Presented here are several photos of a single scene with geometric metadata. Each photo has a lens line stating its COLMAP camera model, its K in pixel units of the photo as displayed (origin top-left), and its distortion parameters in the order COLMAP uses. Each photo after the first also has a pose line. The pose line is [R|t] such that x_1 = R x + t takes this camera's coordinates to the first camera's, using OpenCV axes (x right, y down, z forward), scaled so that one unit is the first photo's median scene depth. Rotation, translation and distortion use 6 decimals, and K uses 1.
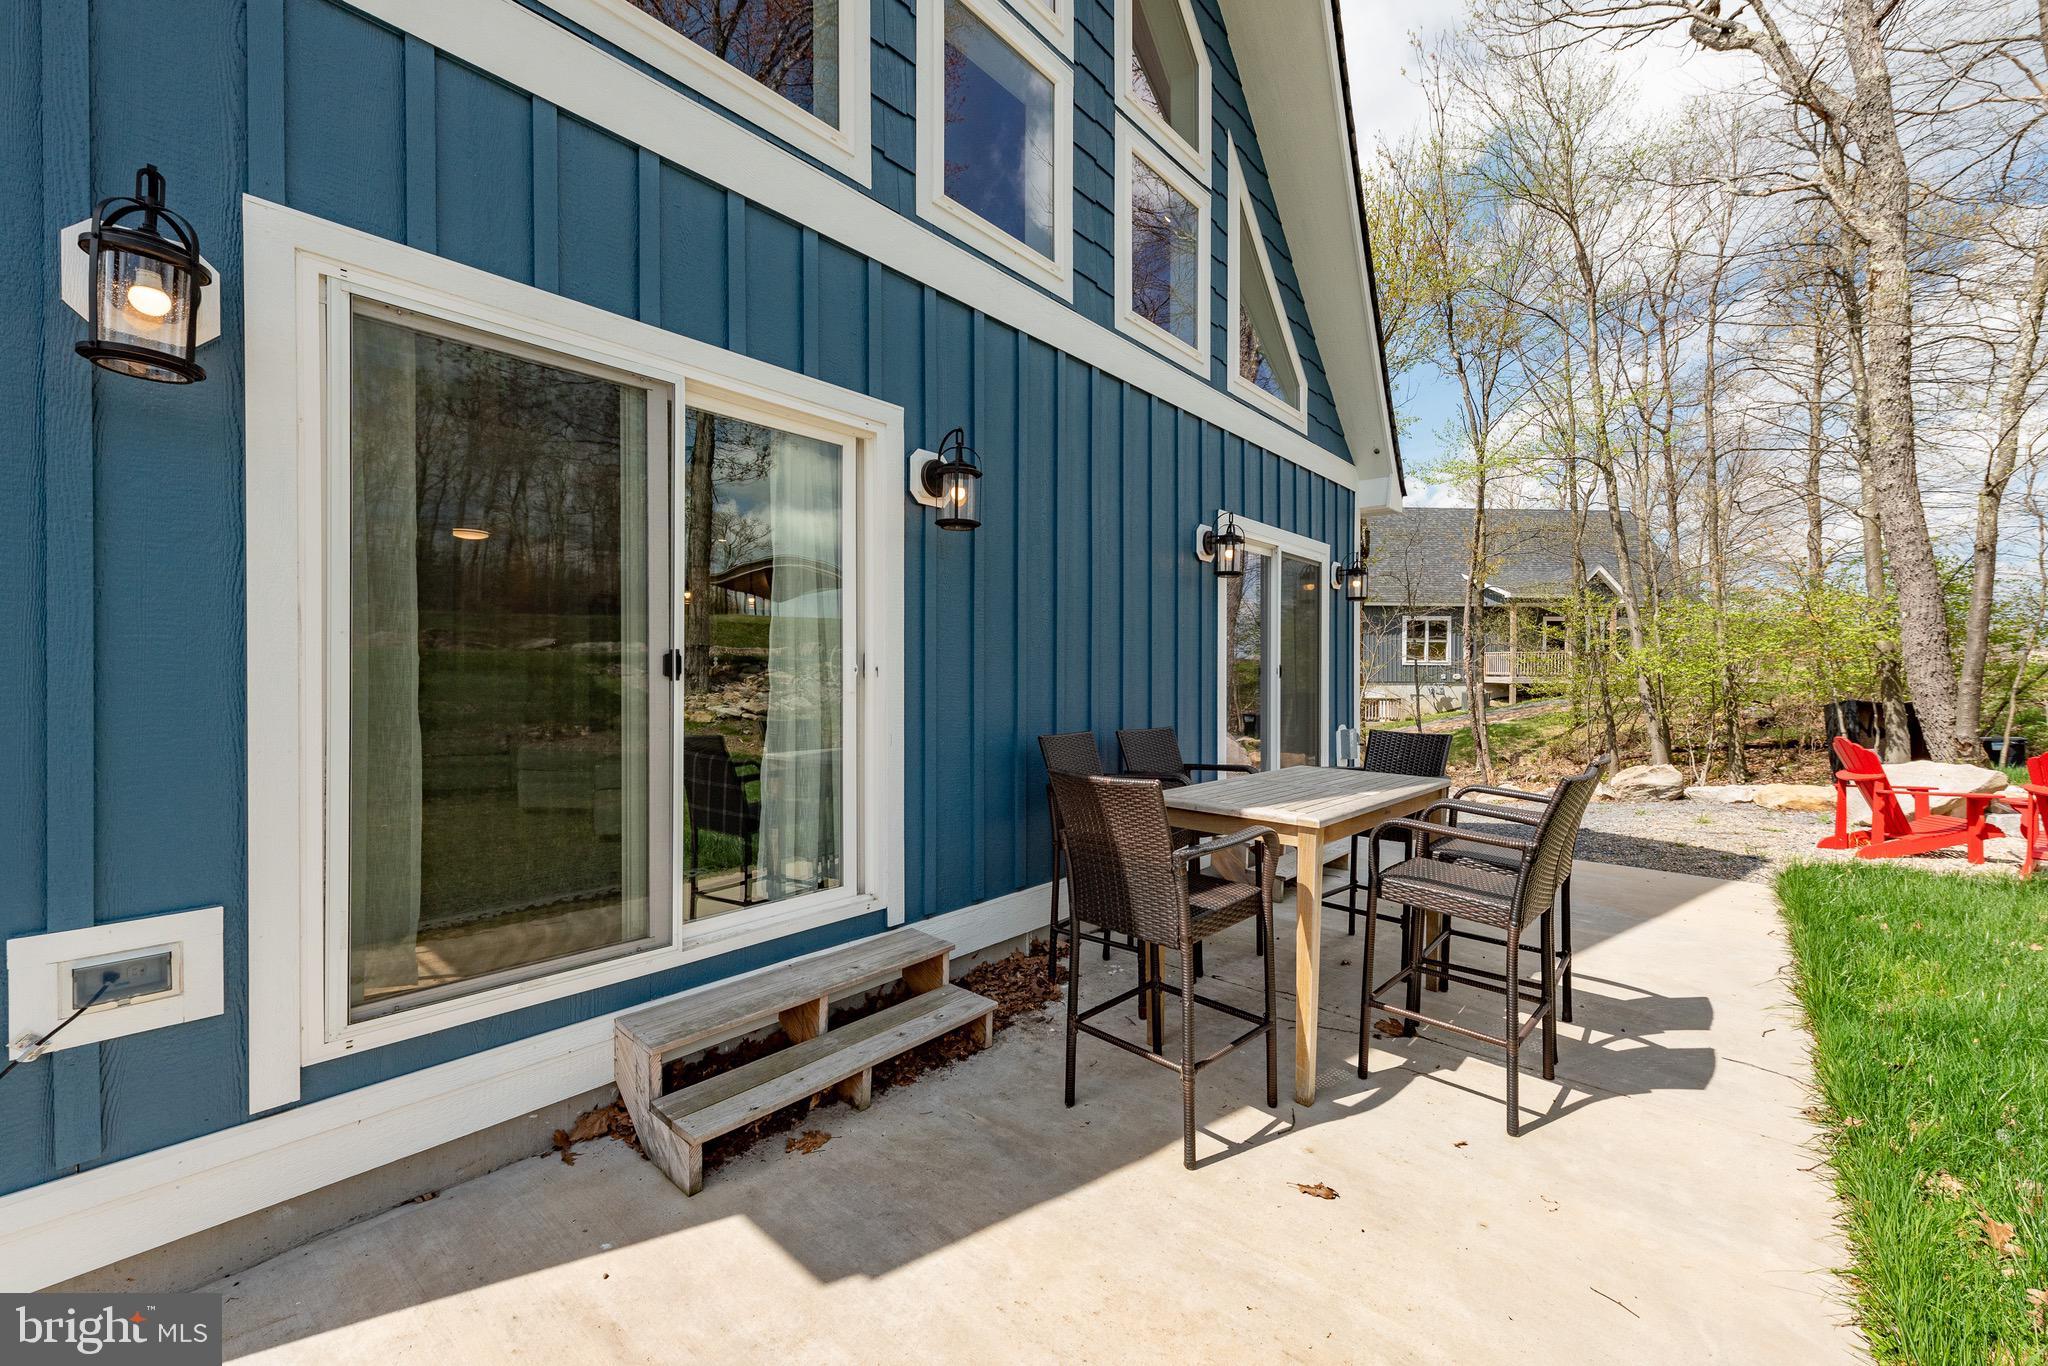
lens RADIAL K [[833.7, 0, 1060.8], [0, 833.7, 684.0], [0, 0, 1]] dist [0.008820, -0.000706]
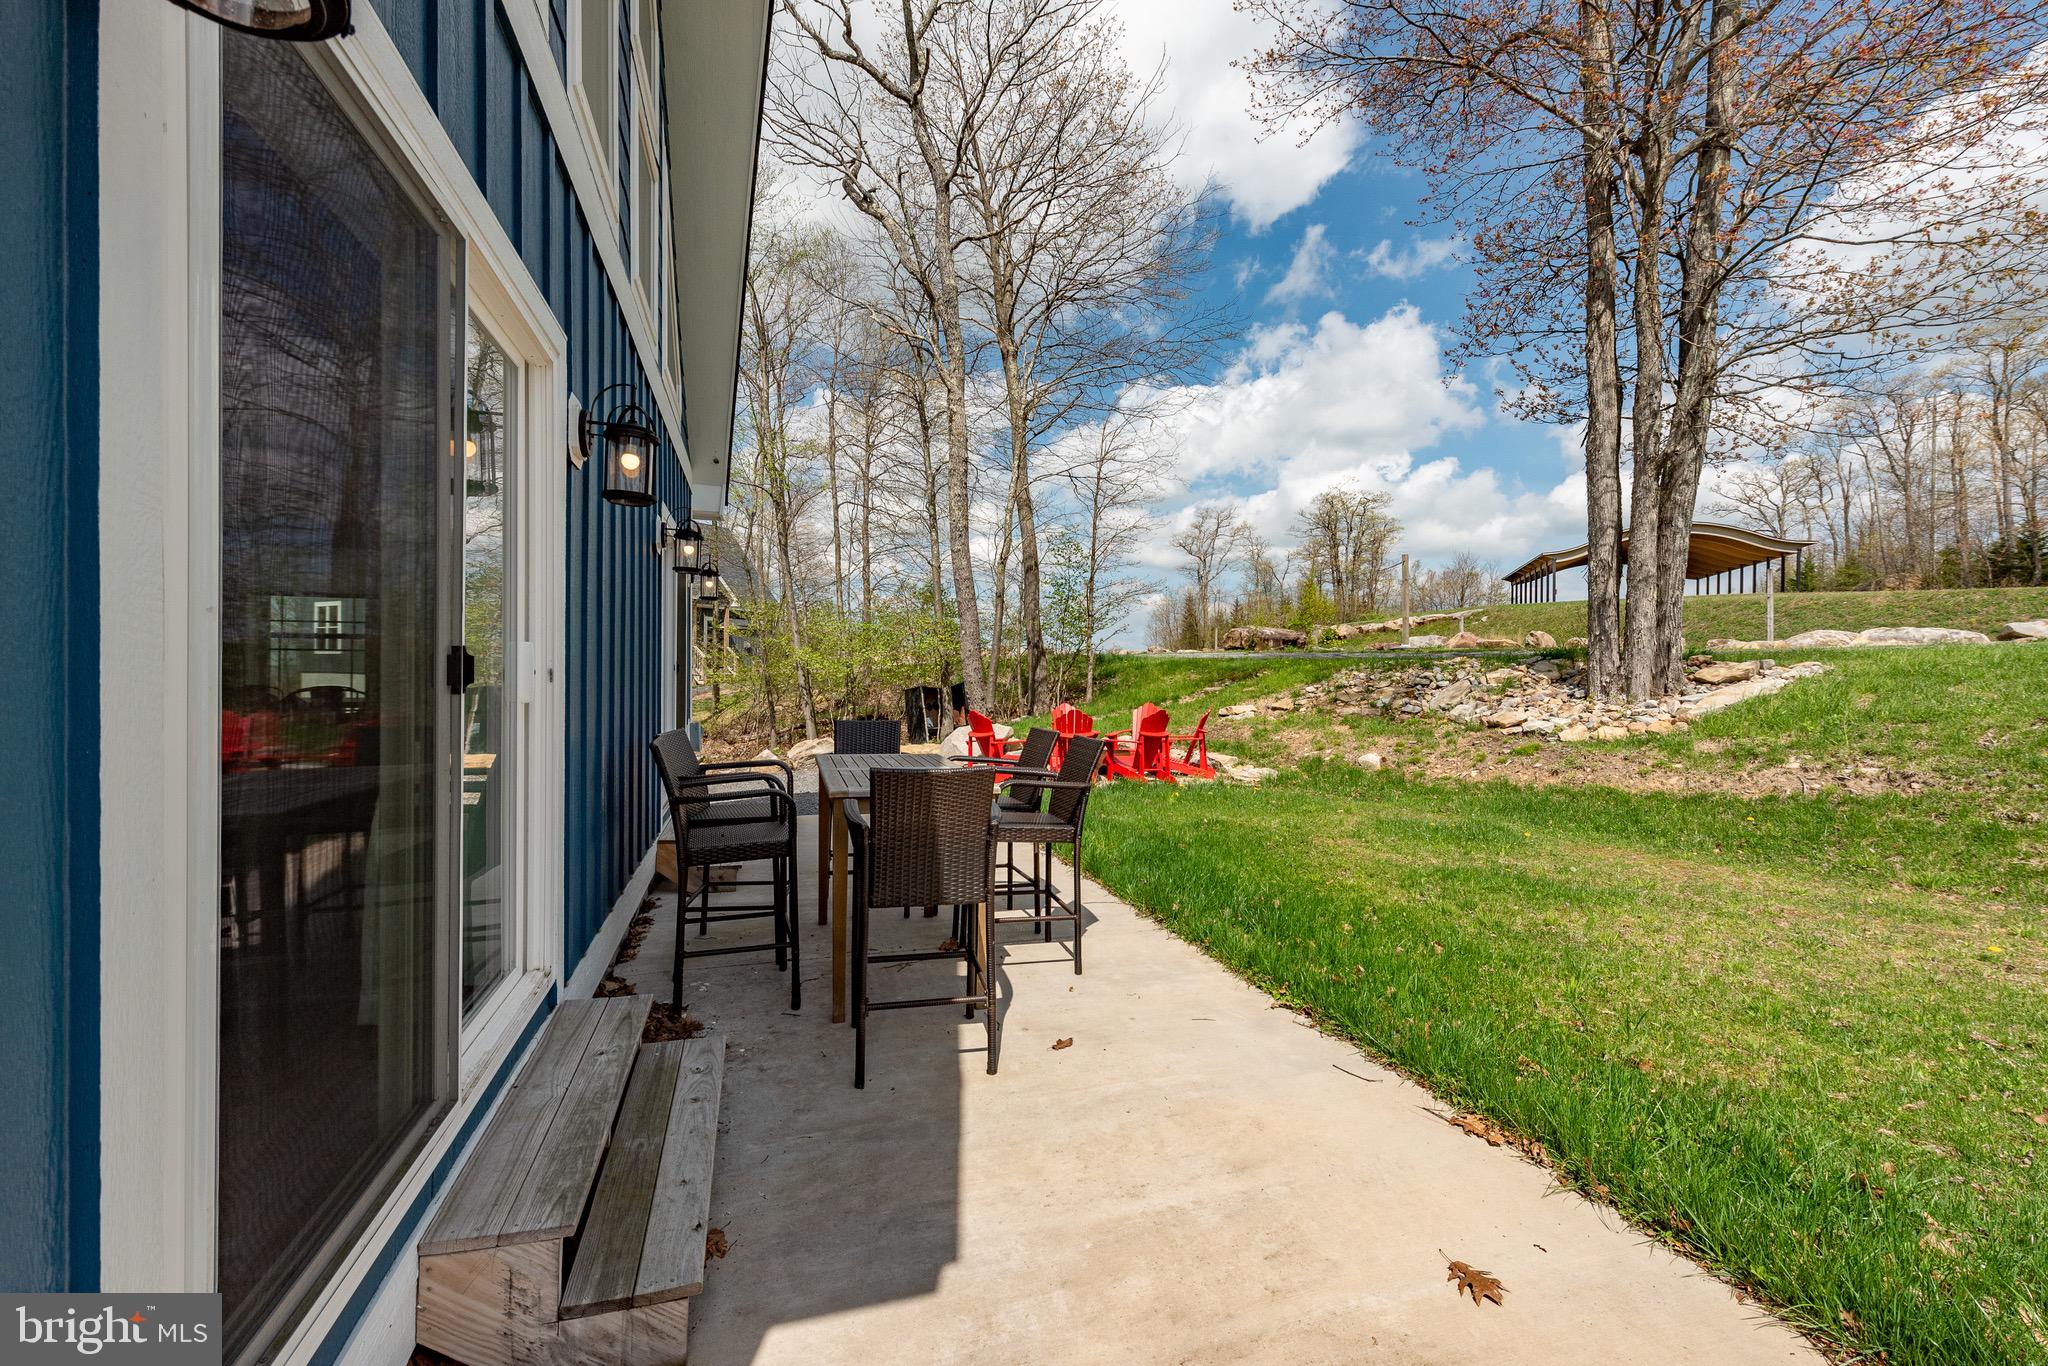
lens RADIAL K [[833.7, 0, 1007.7], [0, 833.7, 675.4], [0, 0, 1]] dist [0.008820, -0.000706]
pose [[0.521188, -0.004861, 0.853428, -0.812366], [0.002655, 0.999988, 0.004074, -0.018735], [-0.853438, 0.000143, 0.521194, 0.300623]]
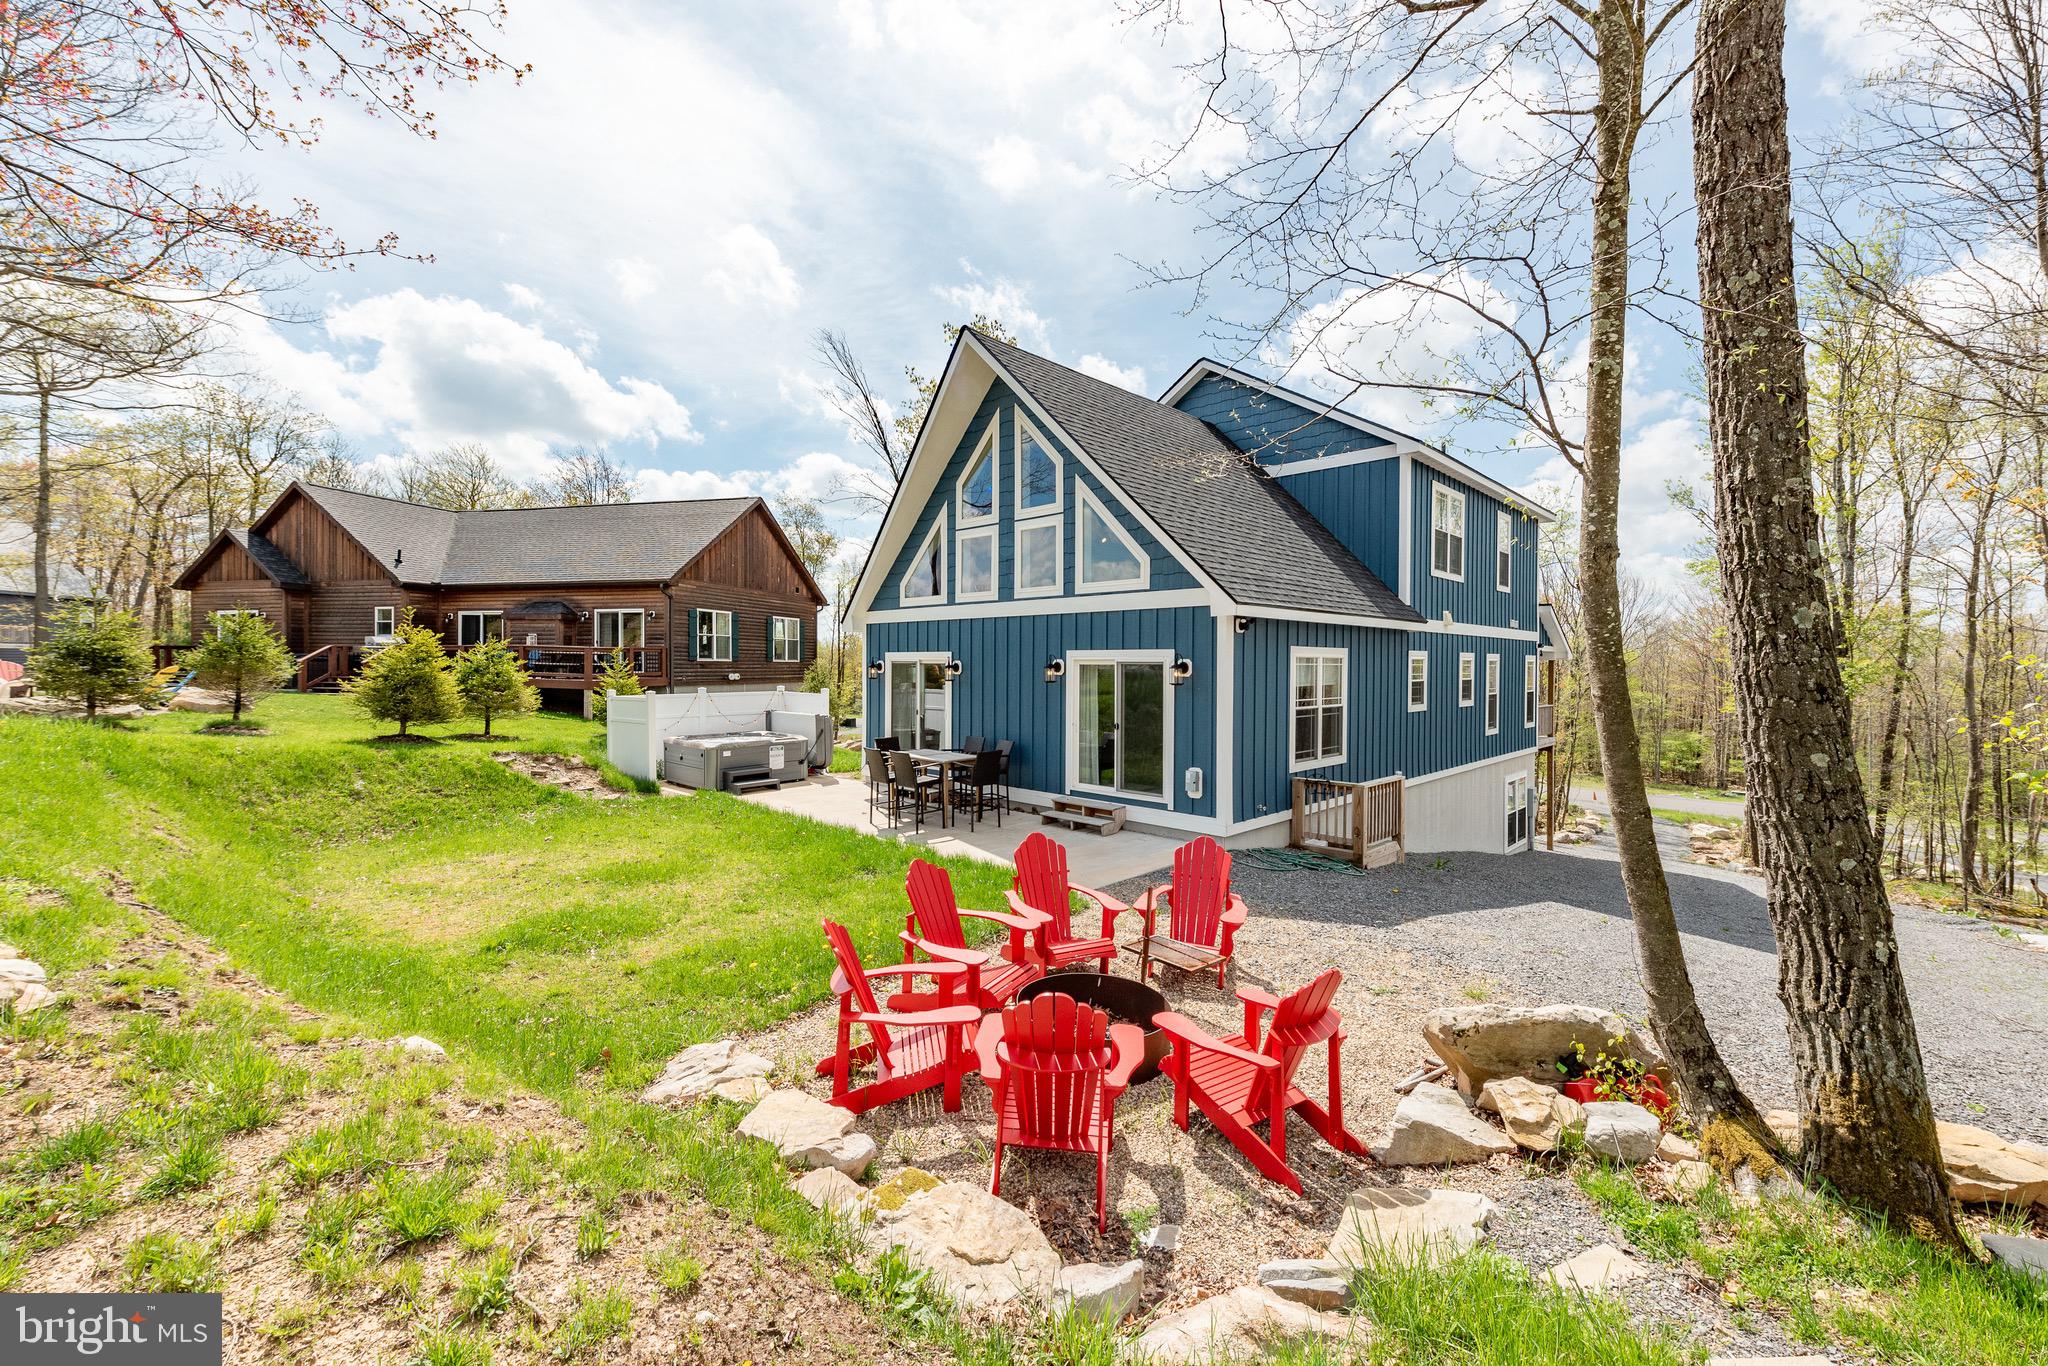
lens RADIAL K [[833.7, 0, 1049.3], [0, 833.7, 655.4], [0, 0, 1]] dist [0.008820, -0.000706]
pose [[-0.071103, -0.010239, -0.997416, 4.808601], [-0.005119, 0.999938, -0.009900, -0.335922], [0.997456, 0.004401, -0.071151, 2.189604]]
